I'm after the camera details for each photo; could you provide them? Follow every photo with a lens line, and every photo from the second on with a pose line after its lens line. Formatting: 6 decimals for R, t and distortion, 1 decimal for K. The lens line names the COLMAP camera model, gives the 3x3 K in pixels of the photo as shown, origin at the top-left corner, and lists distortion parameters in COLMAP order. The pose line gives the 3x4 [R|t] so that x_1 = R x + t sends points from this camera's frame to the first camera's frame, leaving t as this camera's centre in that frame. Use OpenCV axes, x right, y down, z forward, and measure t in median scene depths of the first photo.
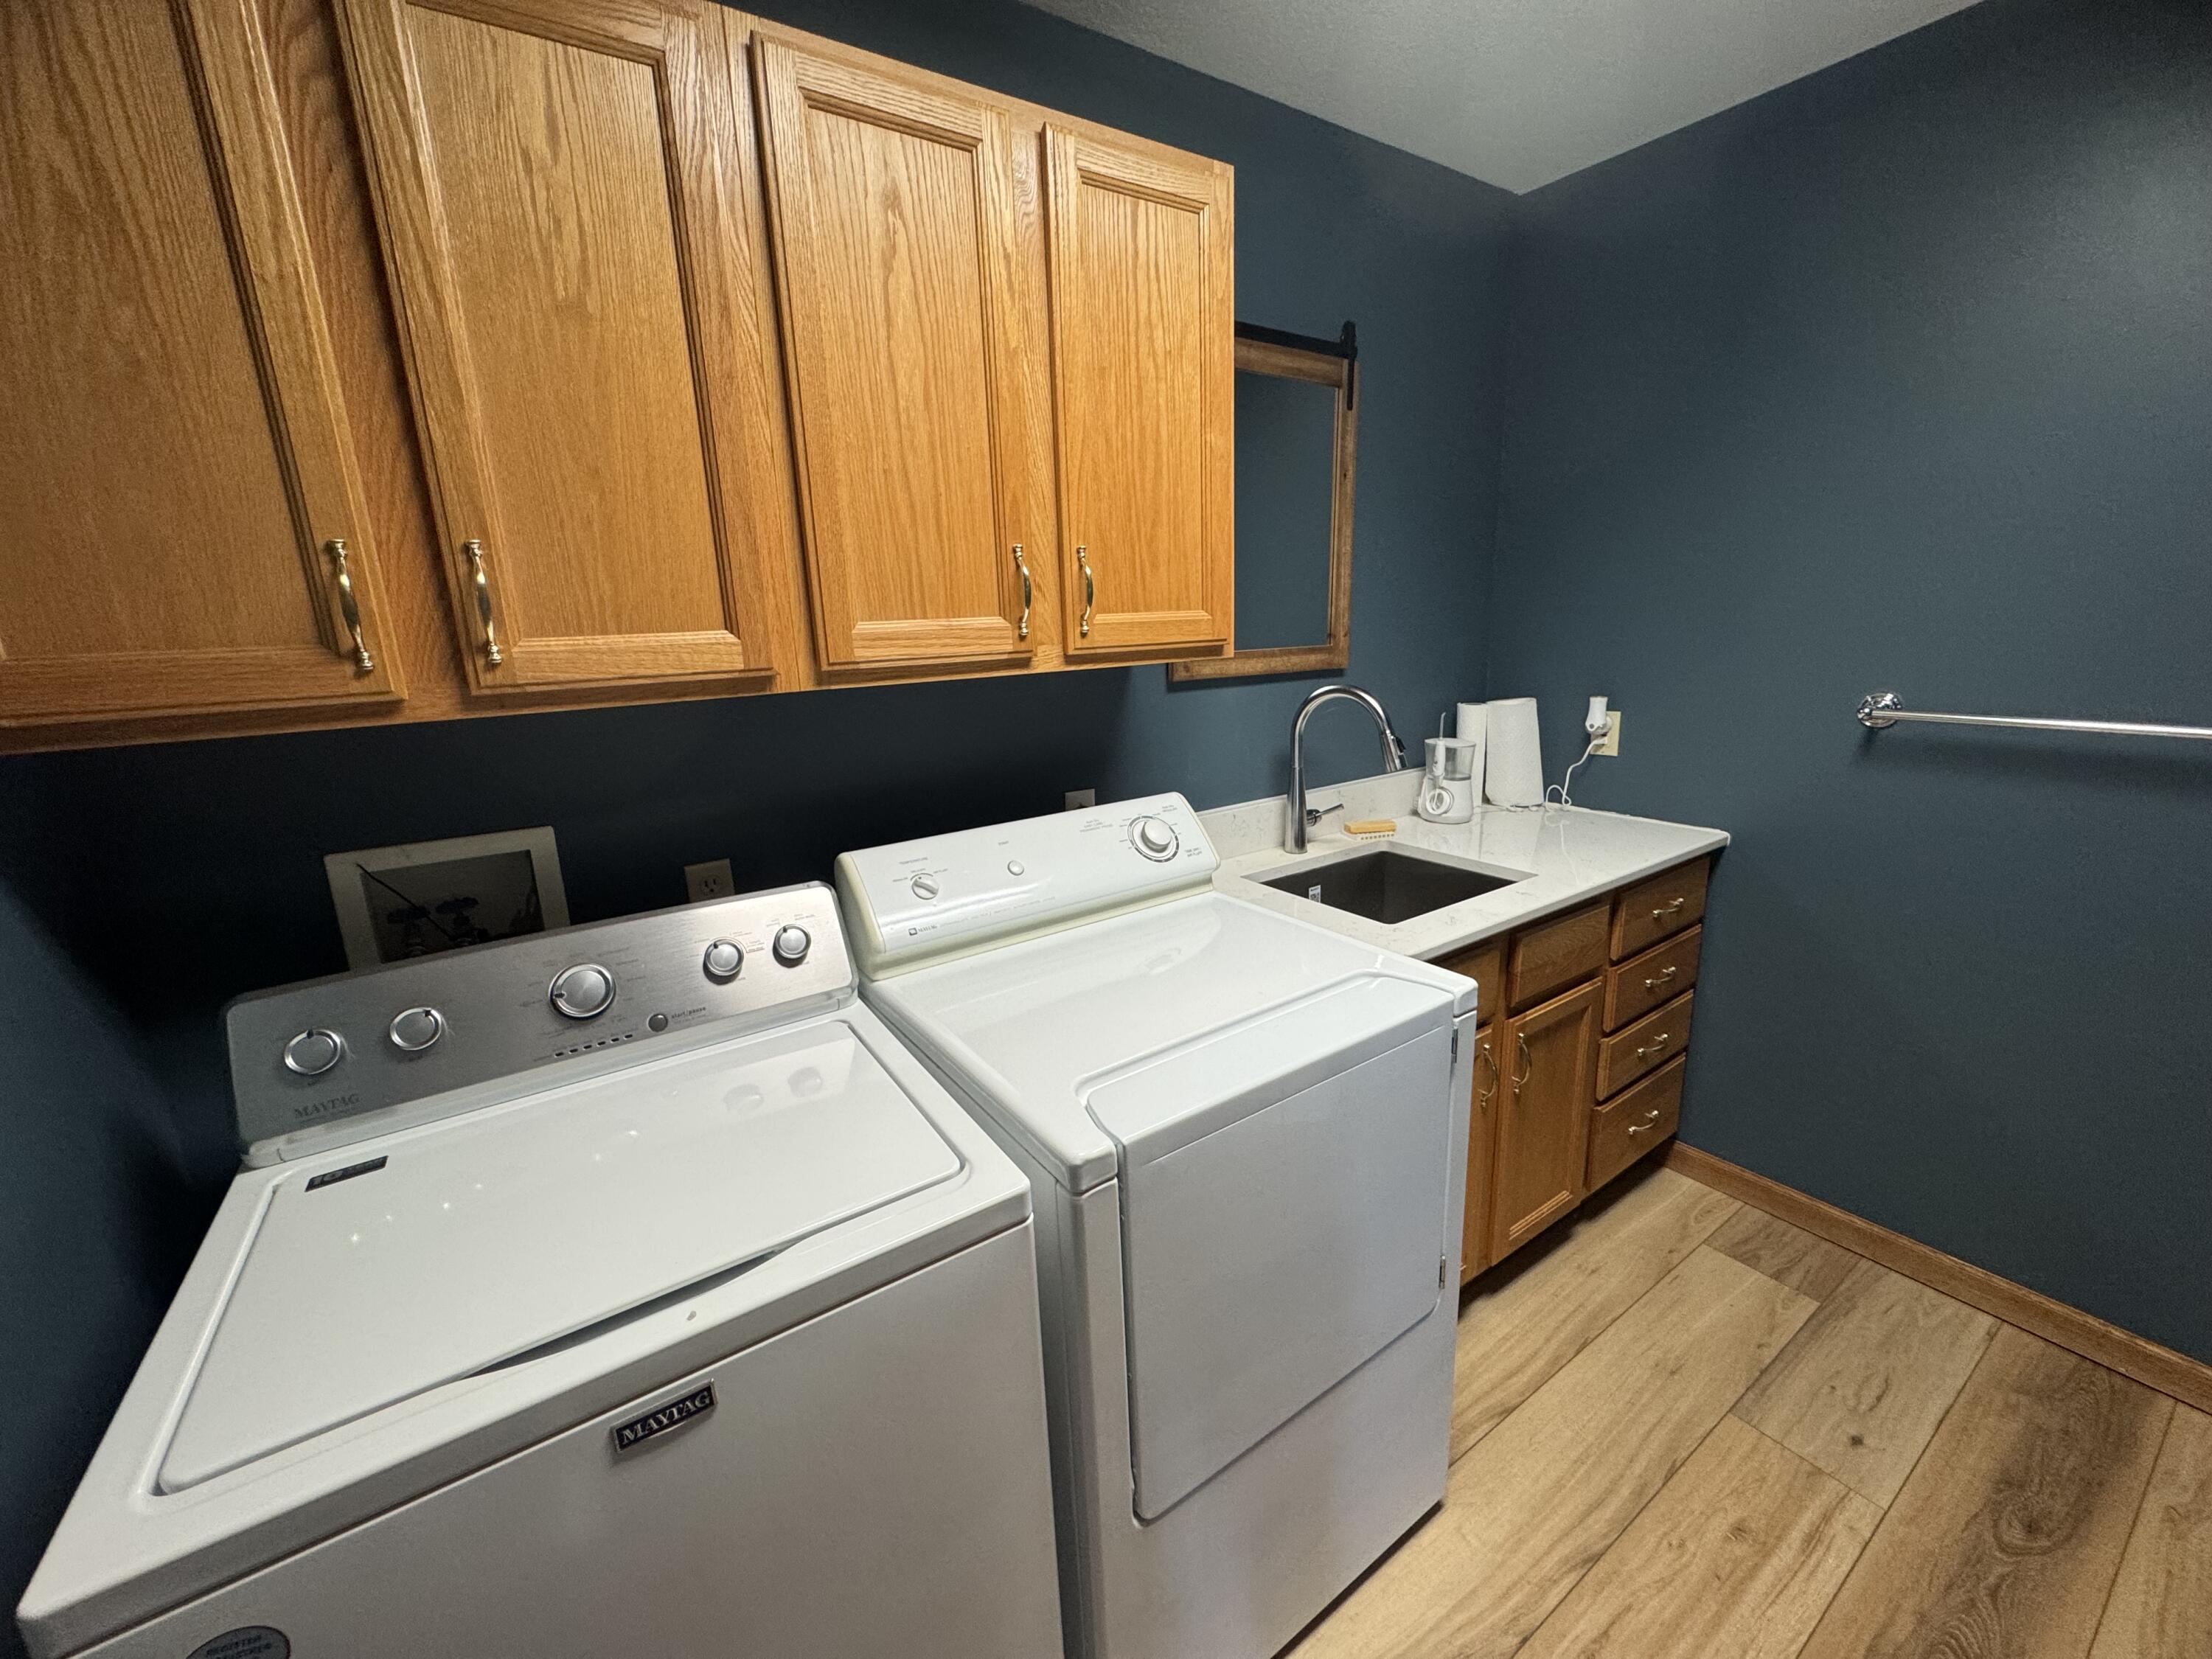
lens RADIAL K [[880.1, 0, 1105.9], [0, 880.1, 828.2], [0, 0, 1]] dist [-0.002724, 0.000447]
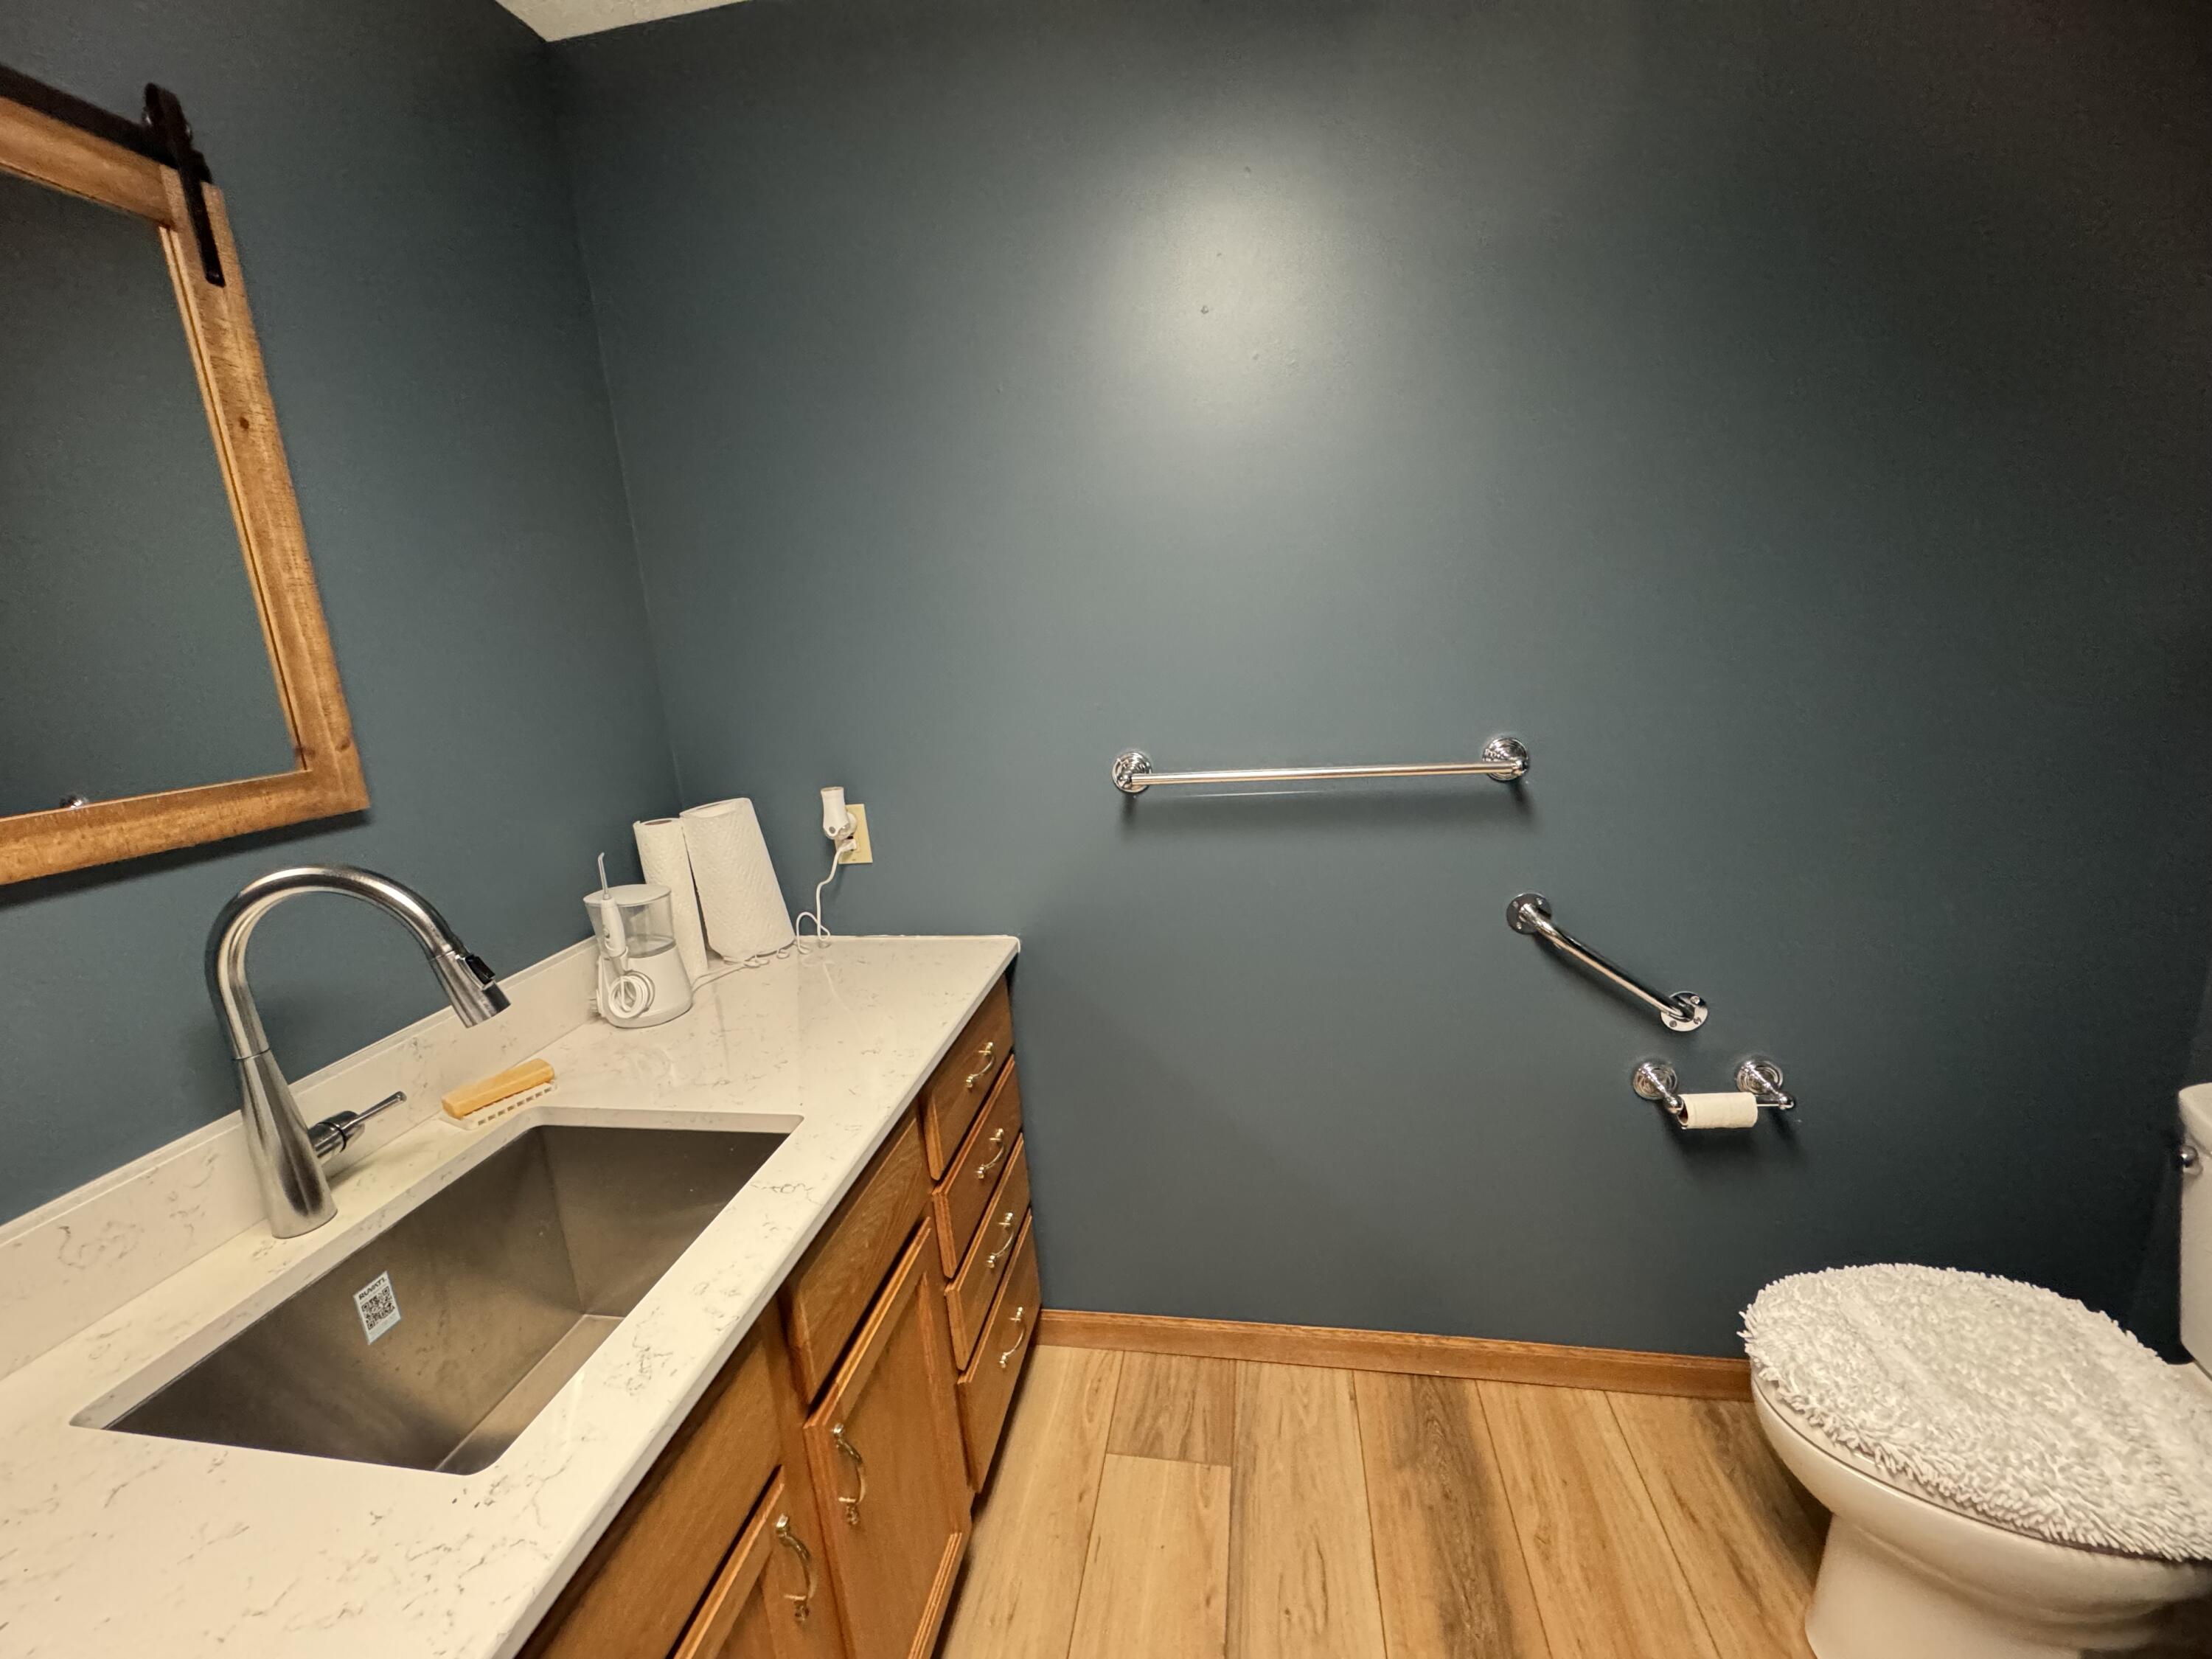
lens RADIAL K [[880.1, 0, 1106.5], [0, 880.1, 828.1], [0, 0, 1]] dist [-0.002724, 0.000447]
pose [[0.690479, -0.174908, 0.701887, 0.214152], [0.213909, 0.976301, 0.032858, -0.097922], [-0.691000, 0.127452, 0.711530, 0.351779]]
